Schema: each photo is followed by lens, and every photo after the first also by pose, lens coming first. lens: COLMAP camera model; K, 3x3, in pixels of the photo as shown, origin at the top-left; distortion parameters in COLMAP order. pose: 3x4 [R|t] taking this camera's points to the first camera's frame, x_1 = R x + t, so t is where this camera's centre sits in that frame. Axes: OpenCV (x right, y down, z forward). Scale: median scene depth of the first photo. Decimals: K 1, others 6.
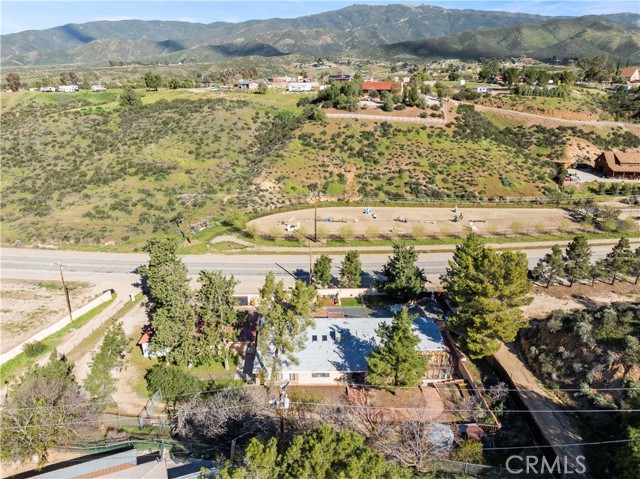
lens RADIAL K [[451.1, 0, 320.6], [0, 451.1, 239.6], [0, 0, 1]] dist [-0.047884, 0.017635]
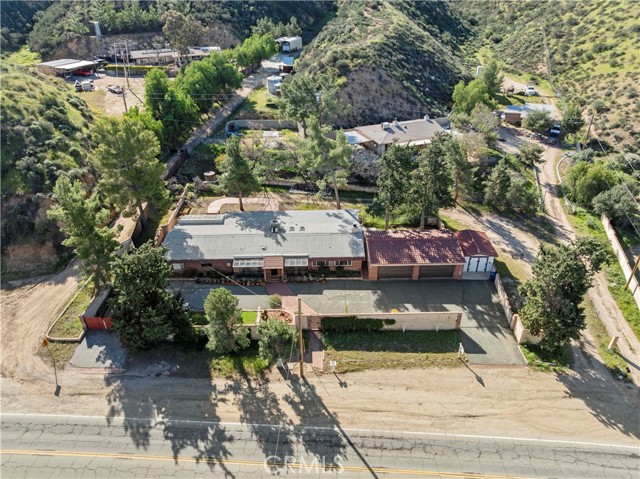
lens RADIAL K [[451.1, 0, 320.6], [0, 451.1, 239.6], [0, 0, 1]] dist [-0.047884, 0.017635]
pose [[-0.999857, 0.005689, 0.015935, -0.028582], [0.016018, 0.621522, 0.783233, -0.221369], [-0.005448, 0.783376, -0.621525, 0.683891]]
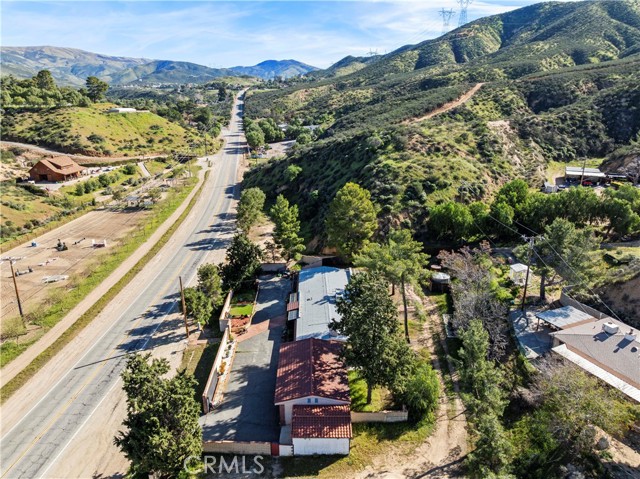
lens RADIAL K [[451.1, 0, 320.6], [0, 451.1, 239.6], [0, 0, 1]] dist [-0.047884, 0.017635]
pose [[-0.004374, -0.300974, 0.953622, -0.406417], [0.351766, 0.892218, 0.283208, -0.102155], [-0.936078, 0.336691, 0.101970, 0.370906]]
